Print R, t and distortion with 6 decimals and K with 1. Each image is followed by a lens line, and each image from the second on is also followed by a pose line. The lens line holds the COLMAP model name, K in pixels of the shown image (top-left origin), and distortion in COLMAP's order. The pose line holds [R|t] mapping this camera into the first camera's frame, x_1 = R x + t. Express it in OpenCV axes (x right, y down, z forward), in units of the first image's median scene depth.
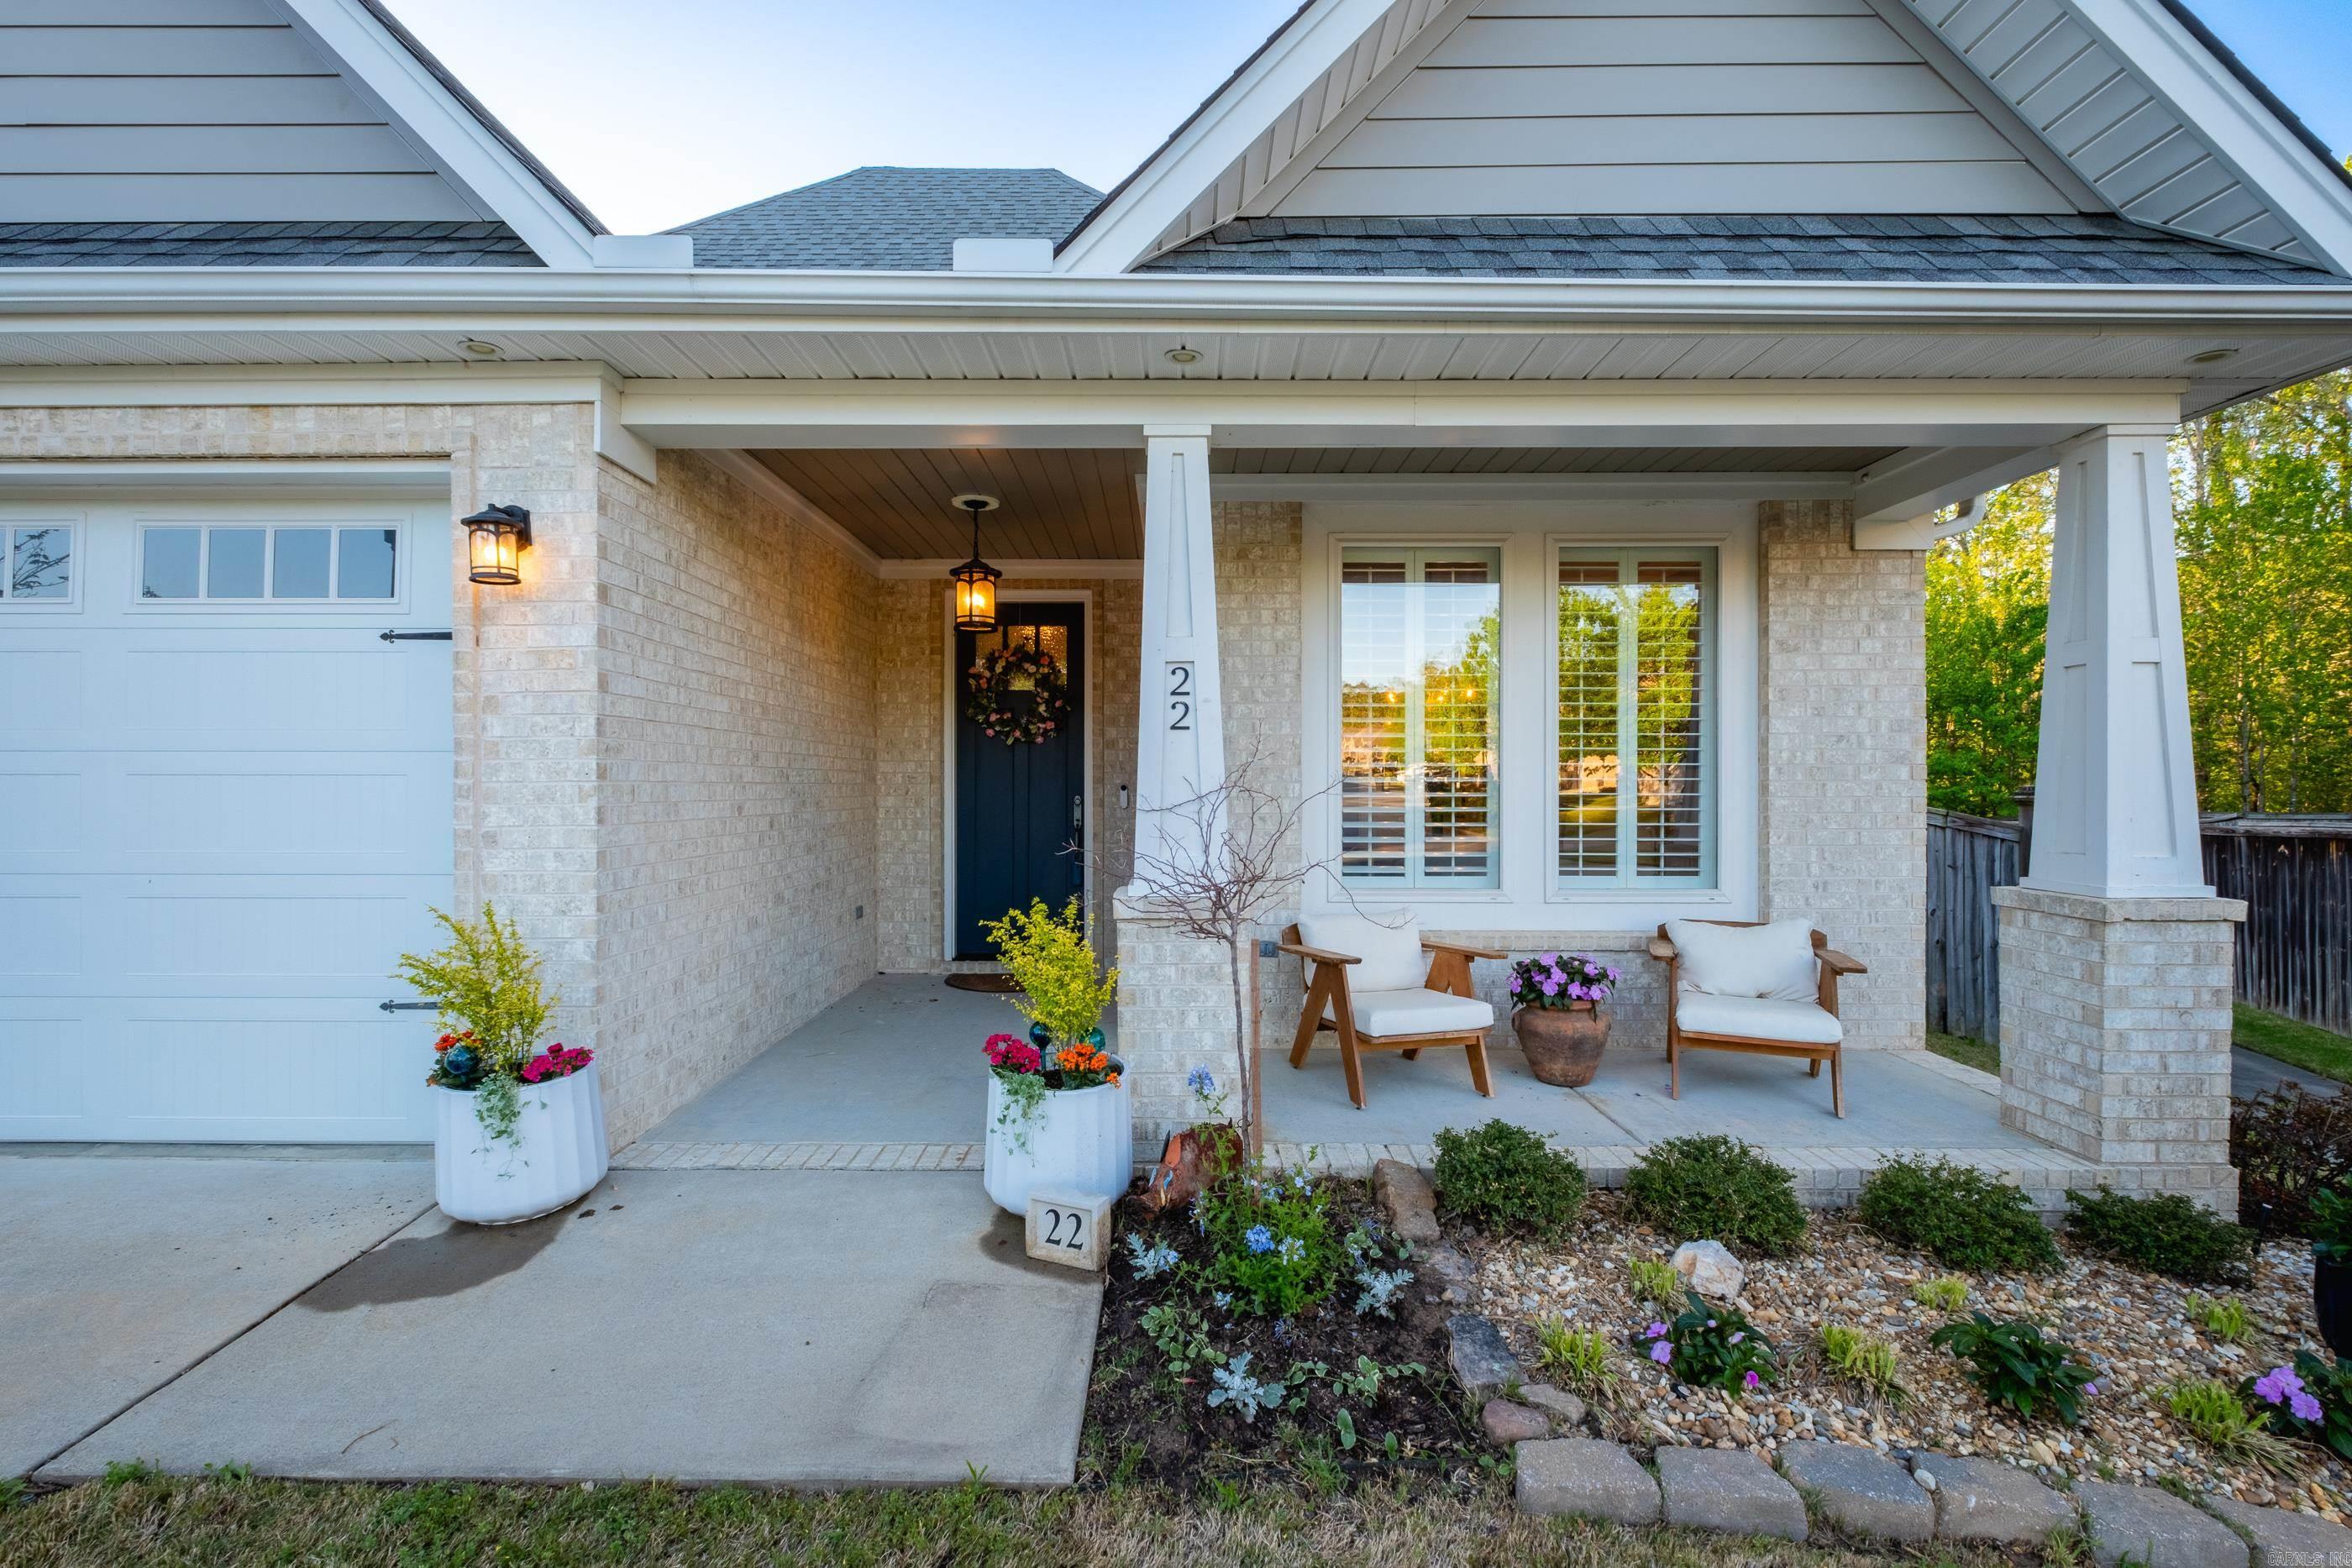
lens RADIAL K [[1027.1, 0, 1176.0], [0, 1027.1, 784.0], [0, 0, 1]] dist [0.003519, 0.000343]
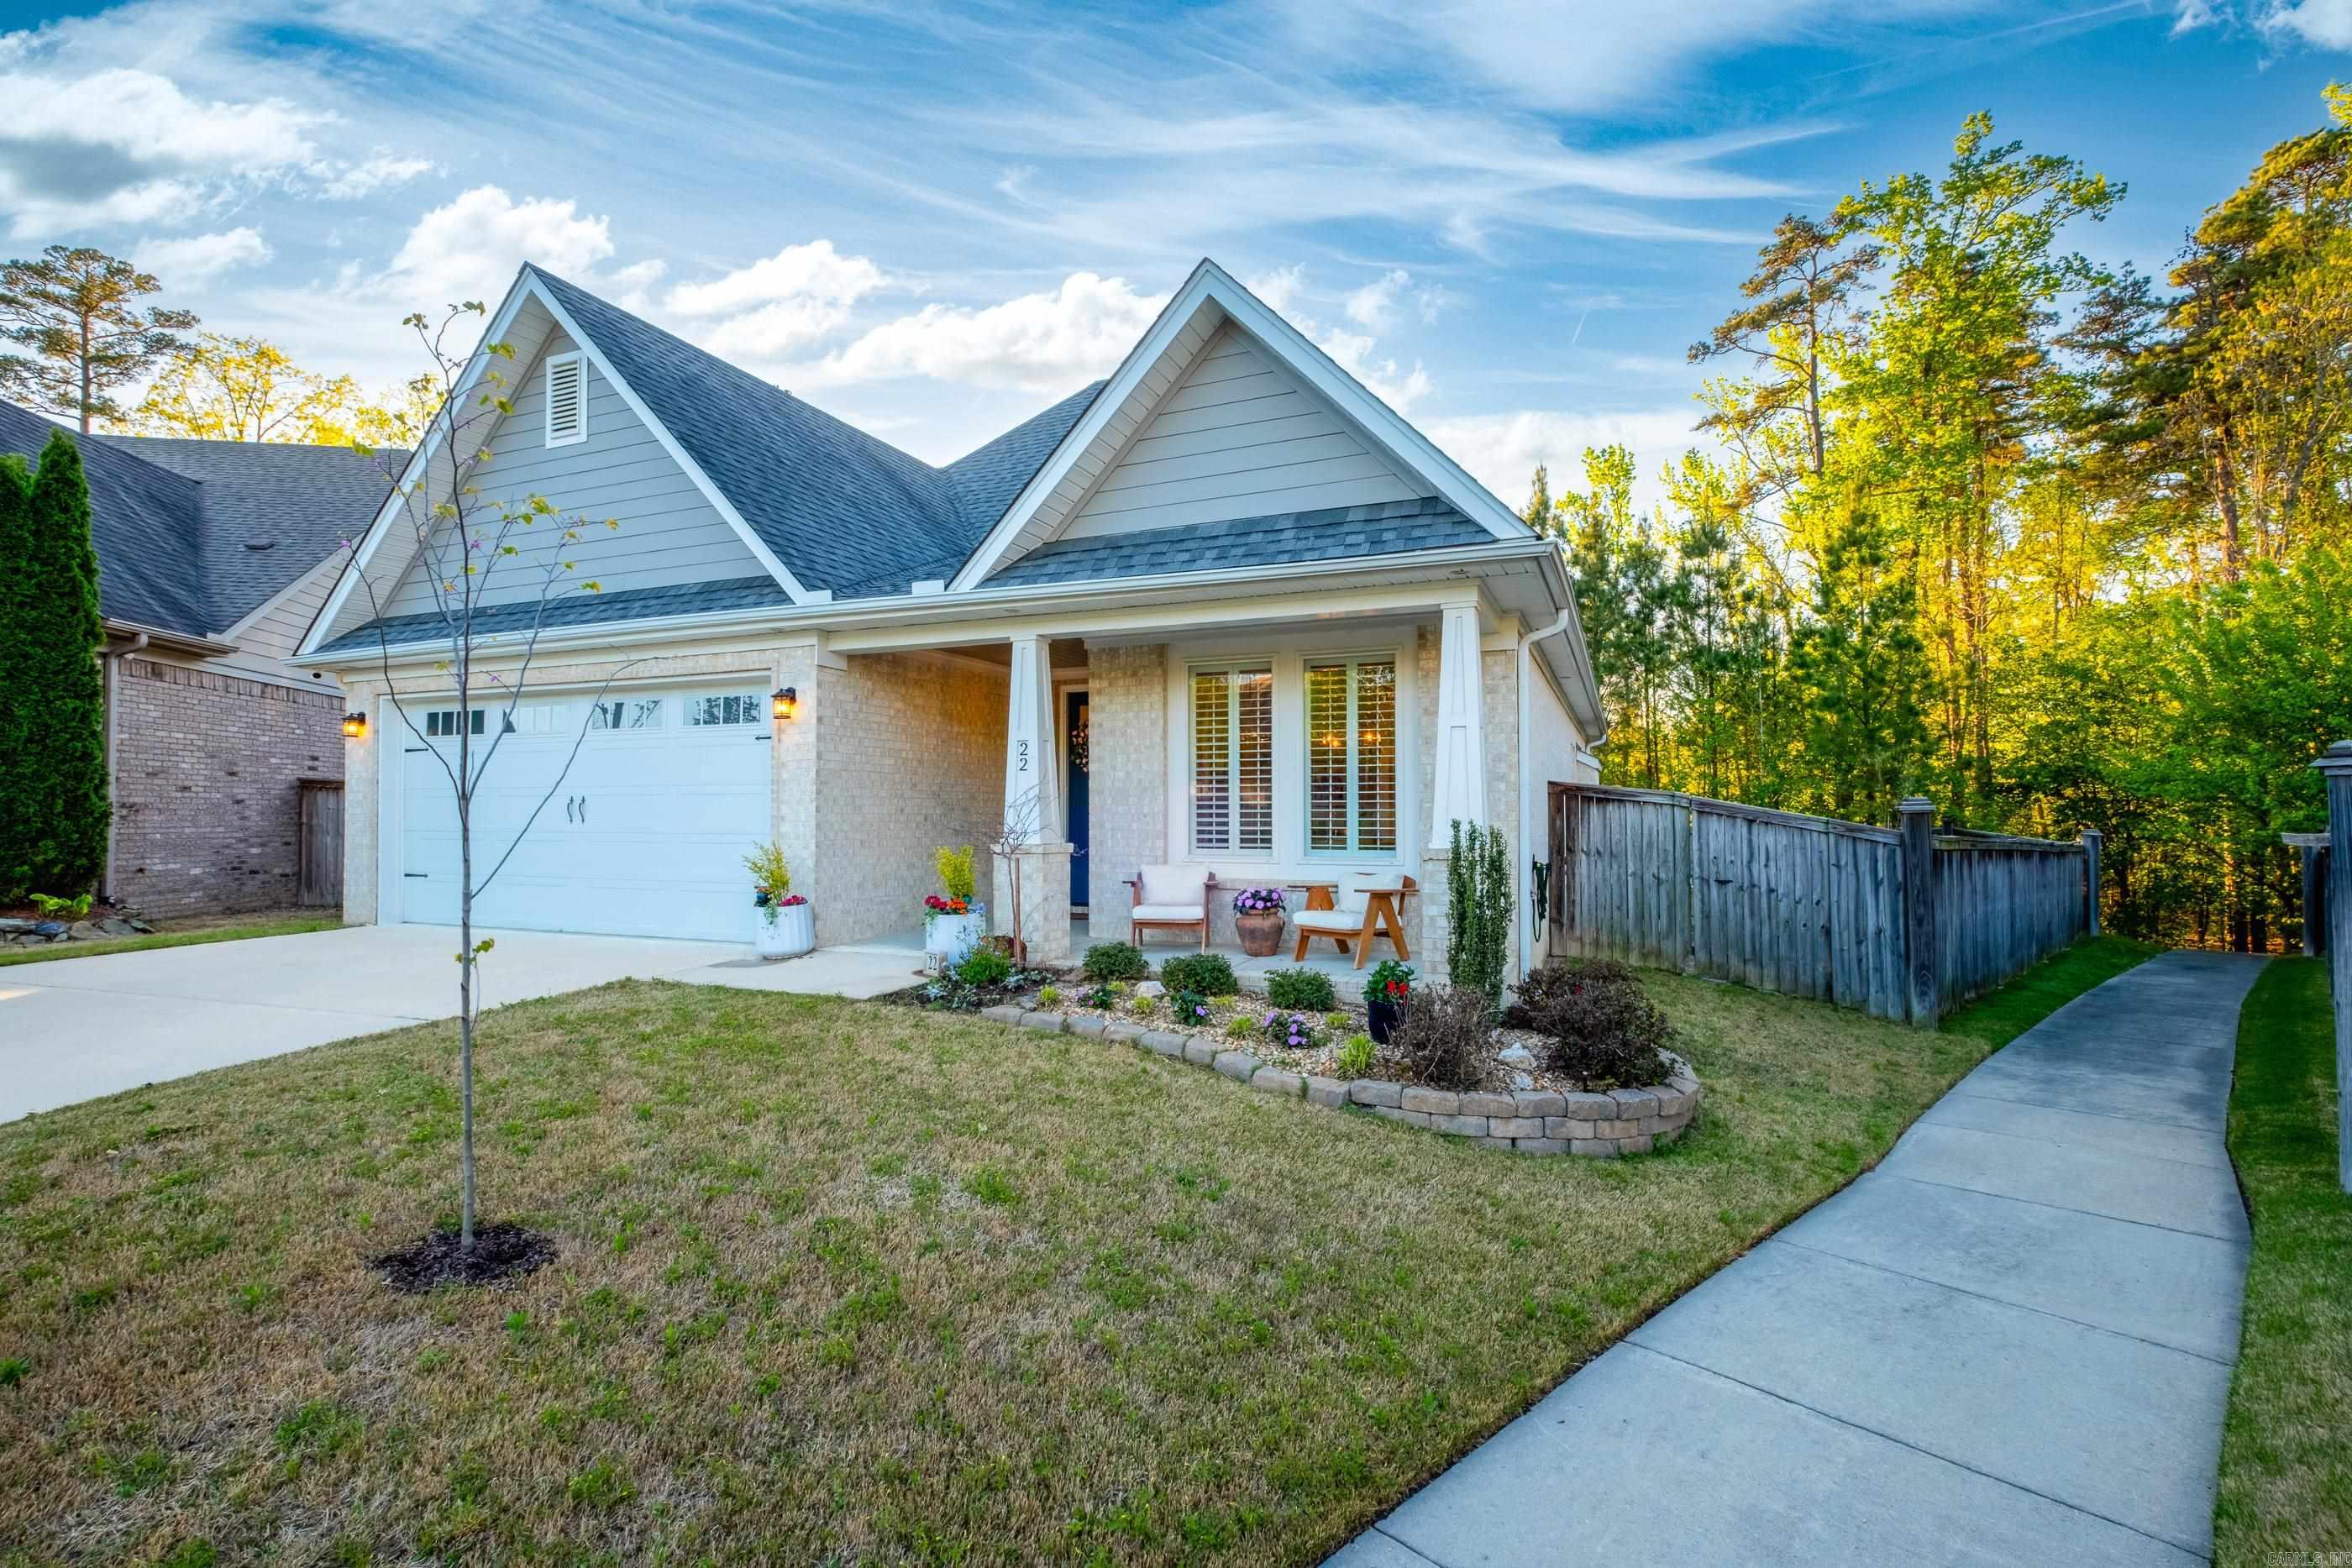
lens RADIAL K [[1017.8, 0, 1176.0], [0, 1017.8, 784.0], [0, 0, 1]] dist [-0.002089, -0.000428]
pose [[0.928597, -0.012019, -0.370894, 0.946192], [0.002043, 0.999626, -0.027278, 0.031636], [0.371083, 0.024573, 0.928275, -0.788663]]
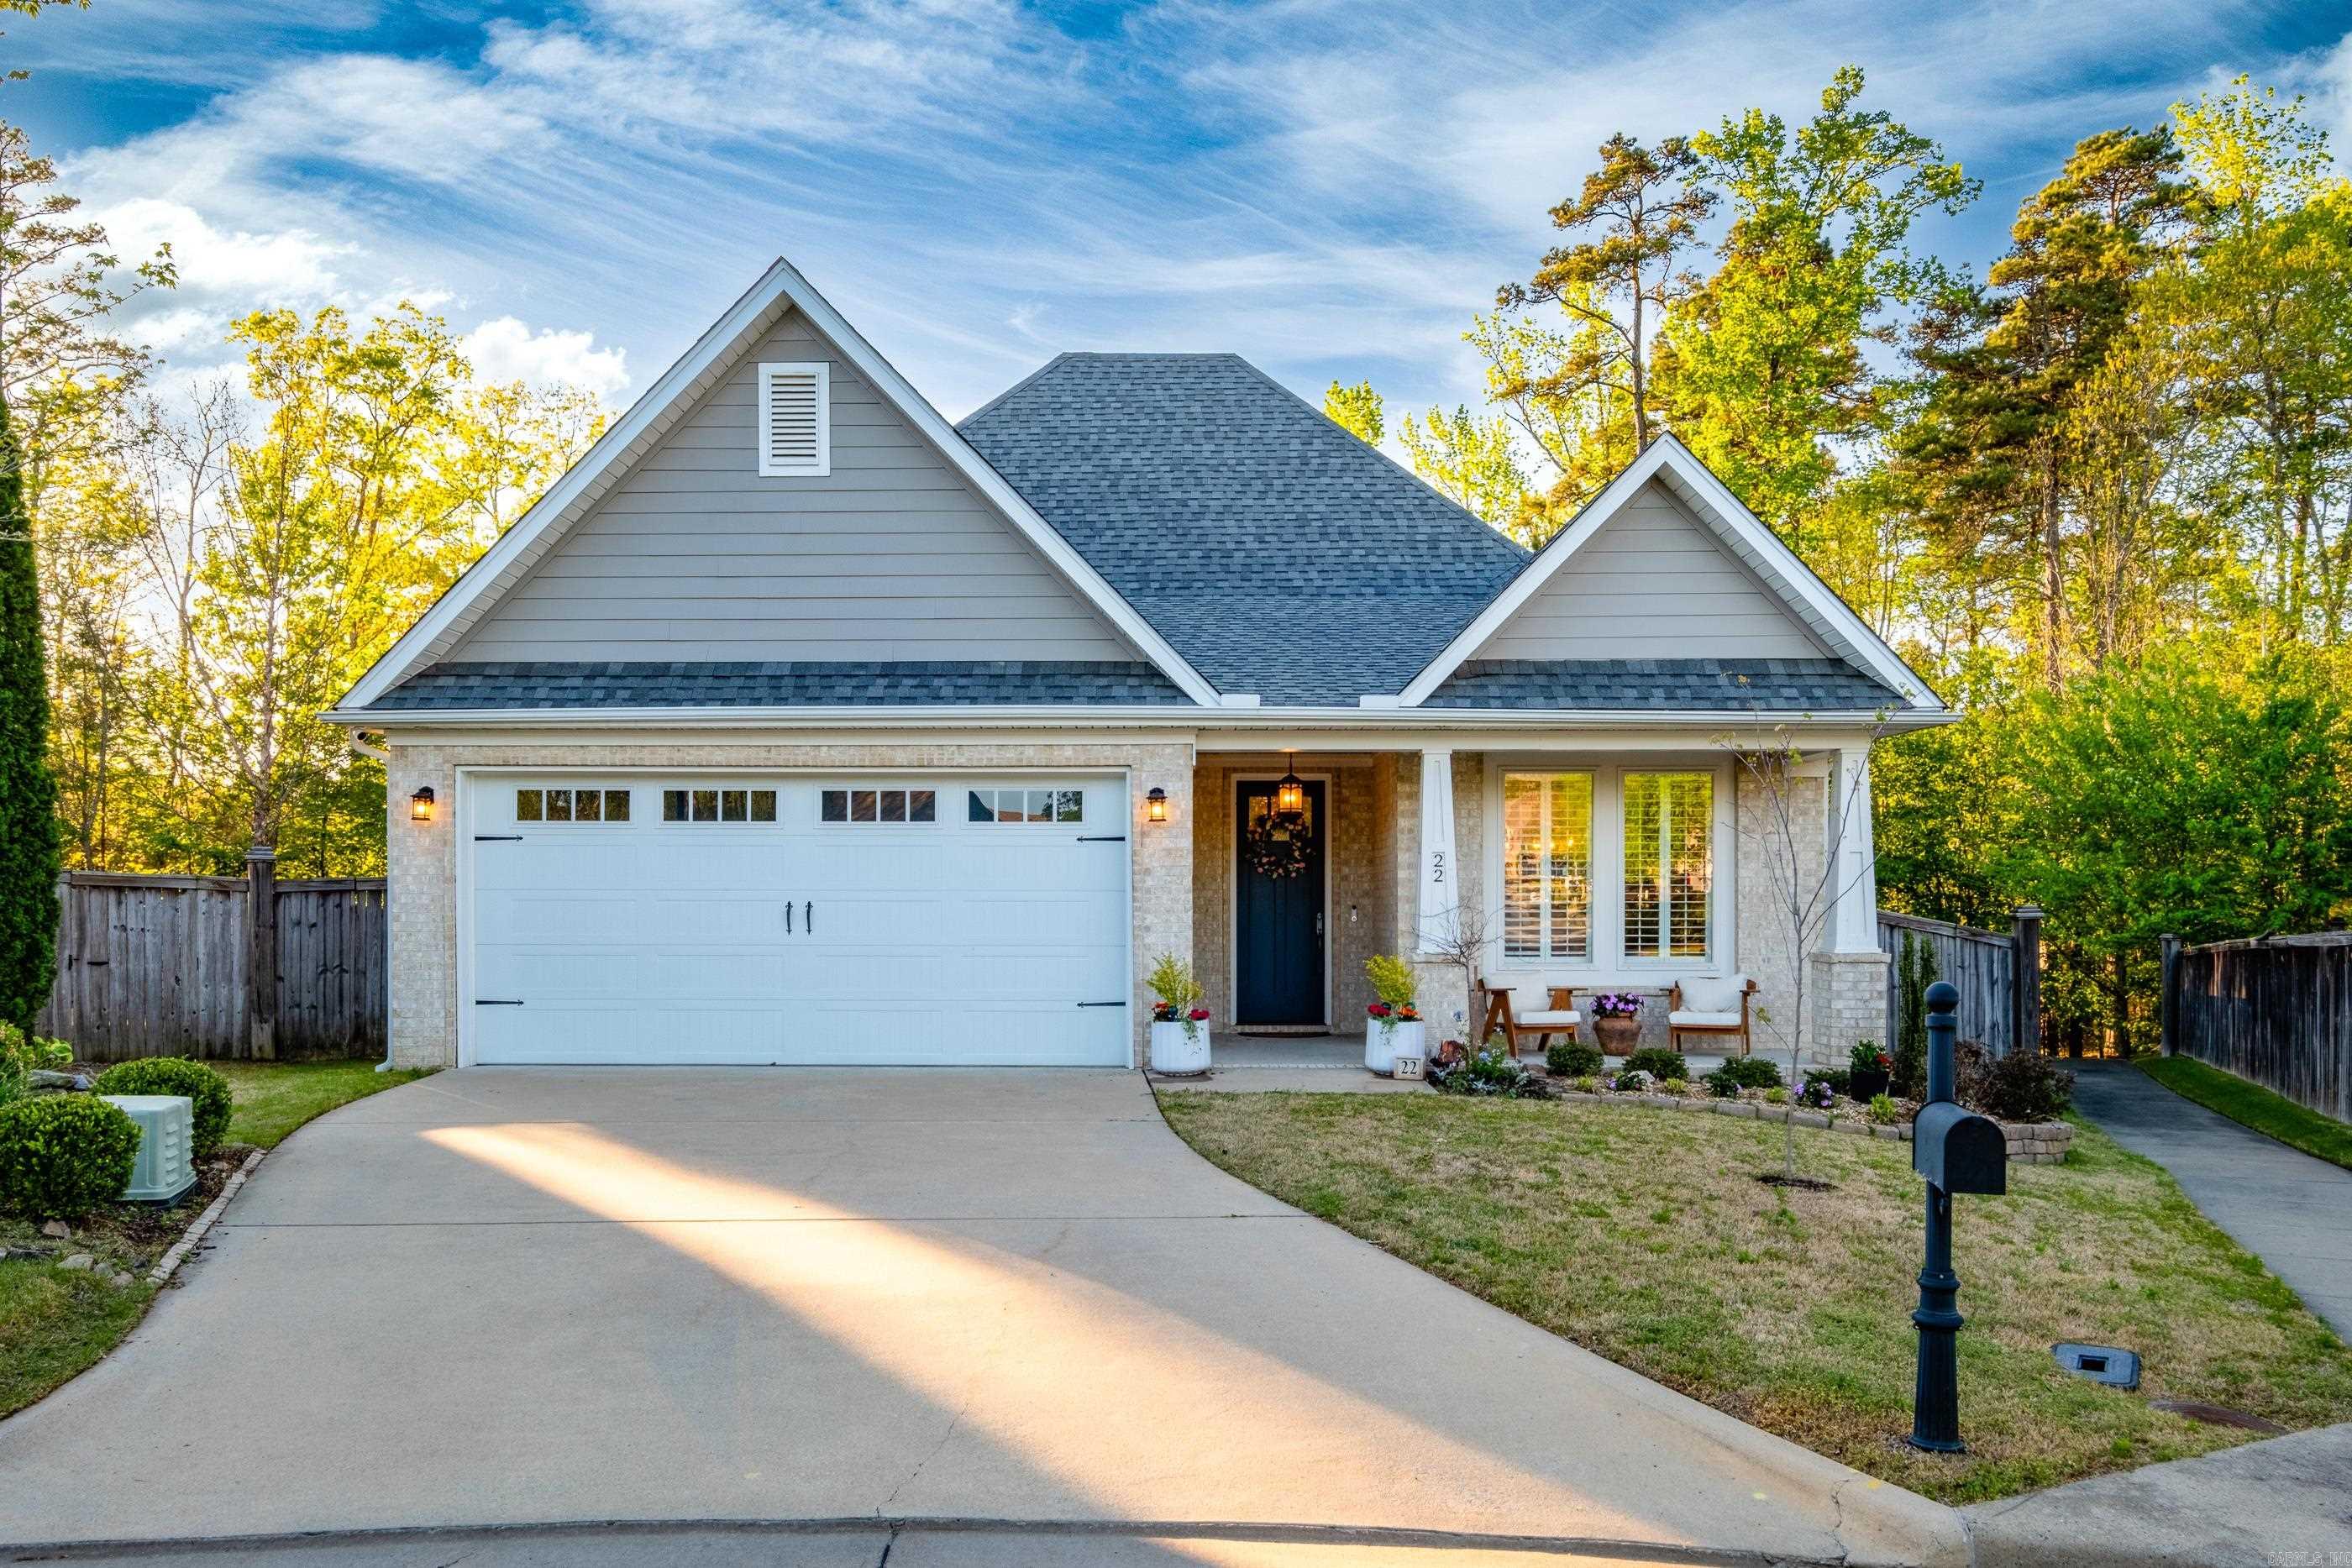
lens RADIAL K [[1673.0, 0, 1171.9], [0, 1673.0, 923.2], [0, 0, 1]] dist [-0.047842, 0.087738]
pose [[0.999836, -0.001171, -0.018046, -0.438054], [0.001360, 0.999944, 0.010502, 0.000634], [0.018033, -0.010524, 0.999782, -2.298927]]
